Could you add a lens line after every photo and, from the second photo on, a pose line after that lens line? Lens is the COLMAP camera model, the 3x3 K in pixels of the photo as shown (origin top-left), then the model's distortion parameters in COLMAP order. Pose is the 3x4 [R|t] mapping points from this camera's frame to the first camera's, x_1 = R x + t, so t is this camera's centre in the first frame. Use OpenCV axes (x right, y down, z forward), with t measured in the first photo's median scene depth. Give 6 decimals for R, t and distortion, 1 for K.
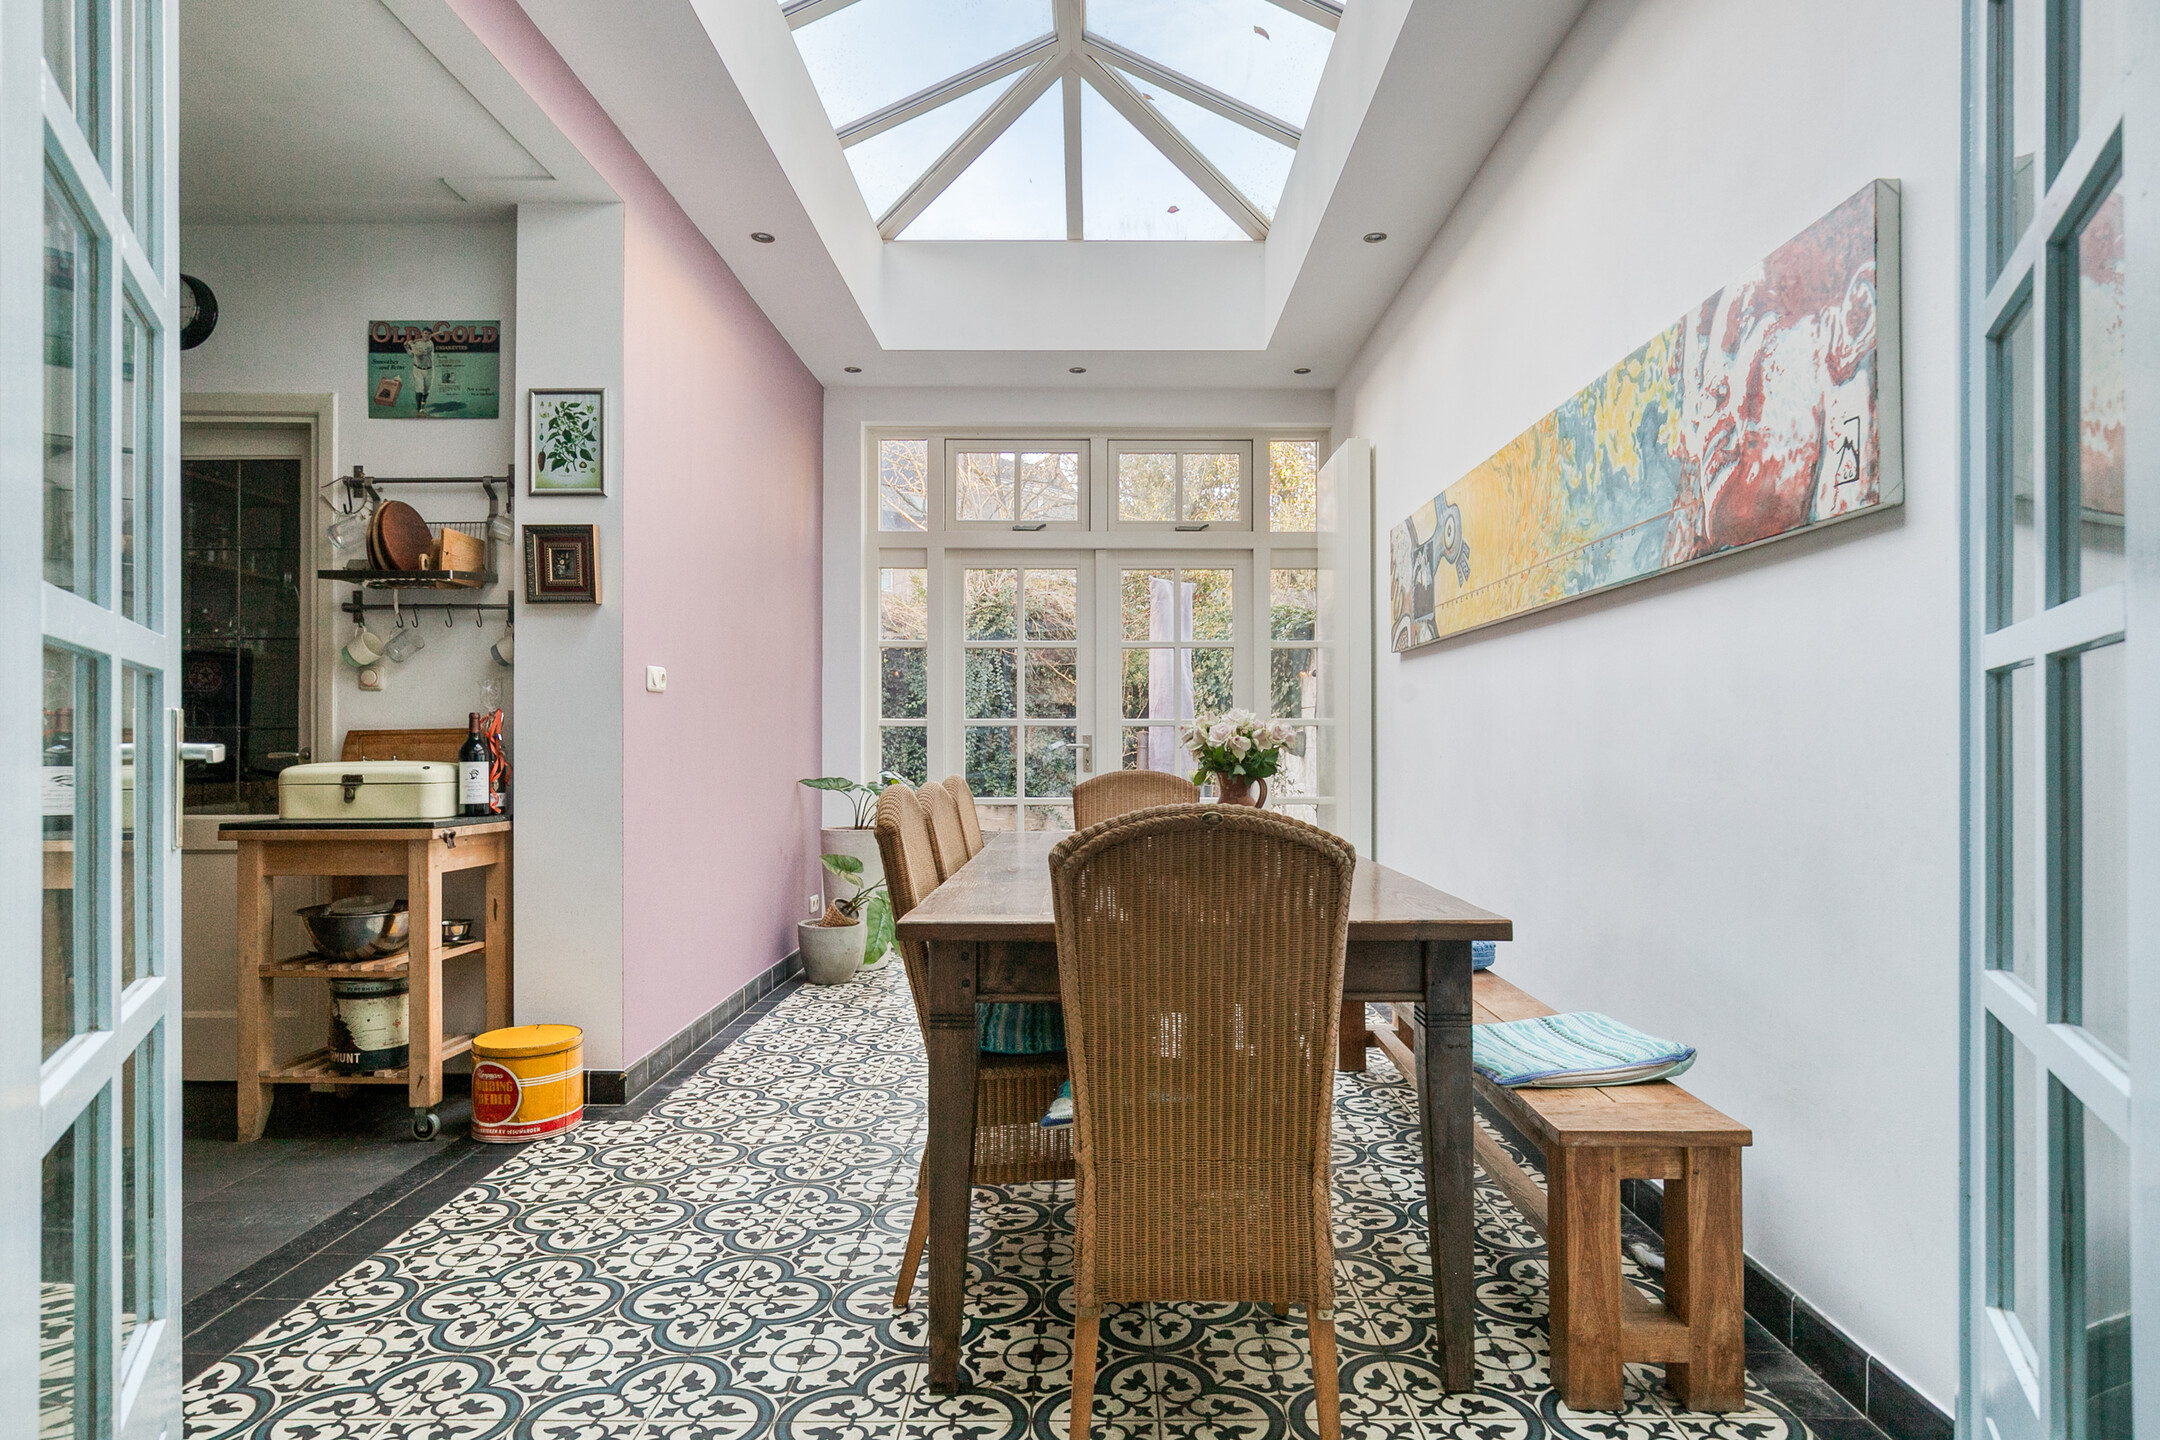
lens RADIAL K [[1171.1, 0, 1089.9], [0, 1171.1, 734.9], [0, 0, 1]] dist [-0.012281, -0.002429]
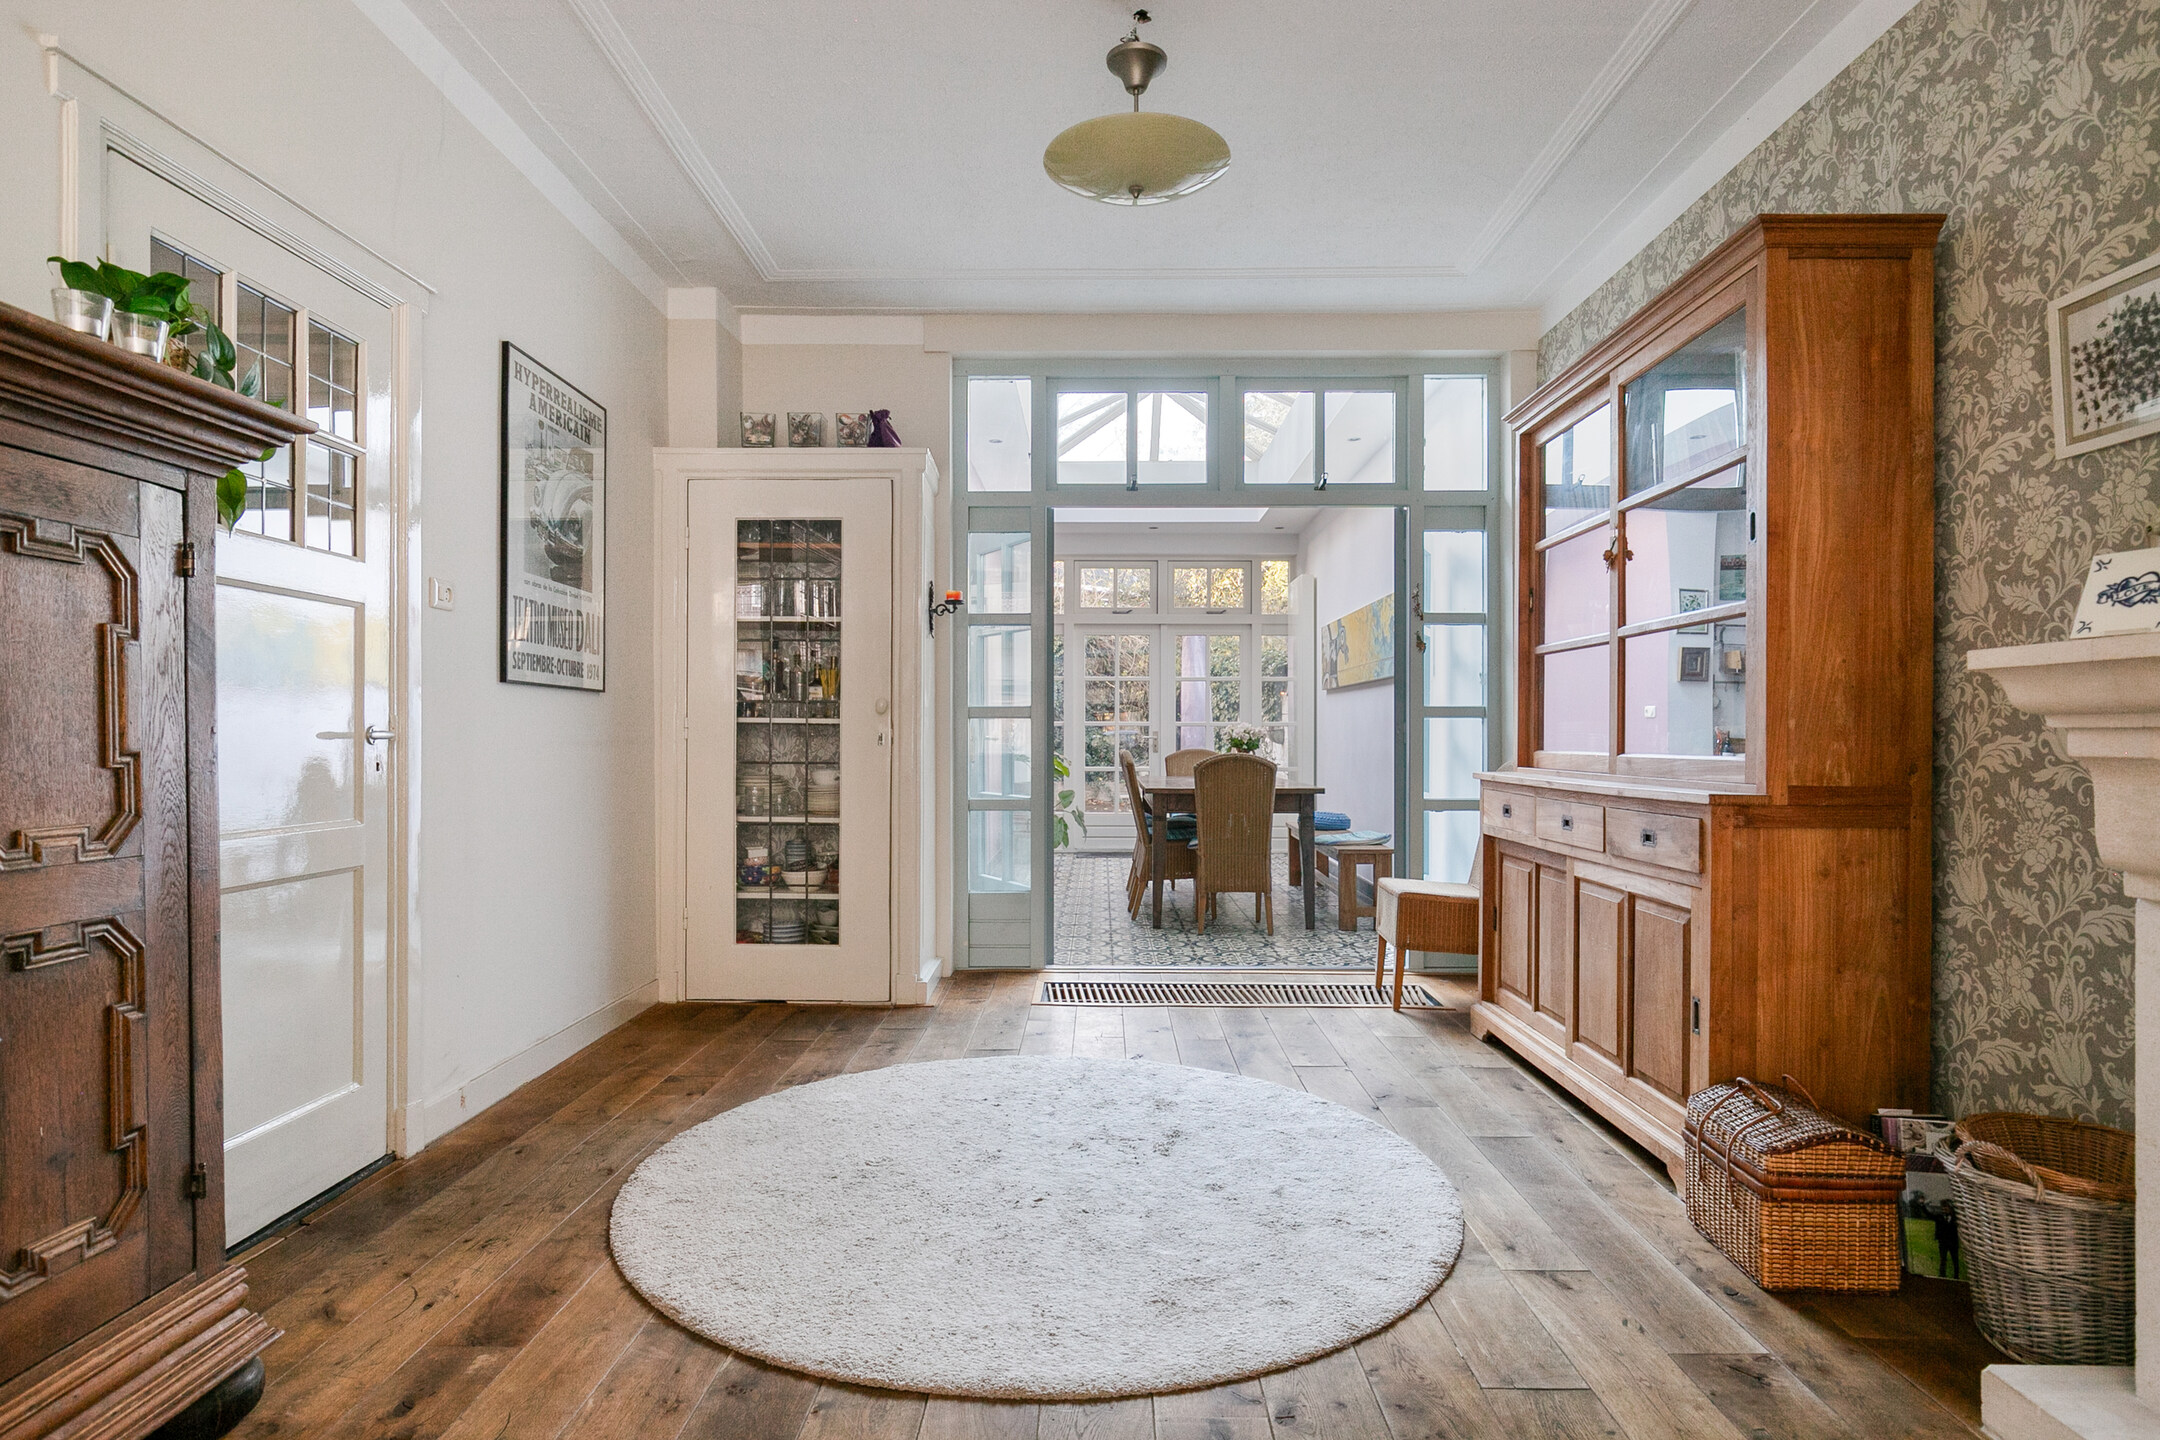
lens RADIAL K [[1171.1, 0, 1095.2], [0, 1171.1, 739.1], [0, 0, 1]] dist [-0.012281, -0.002429]
pose [[0.999992, 0.002825, 0.002888, -0.110544], [-0.002854, 0.999945, 0.010120, -0.005637], [-0.002859, -0.010128, 0.999945, -0.835979]]
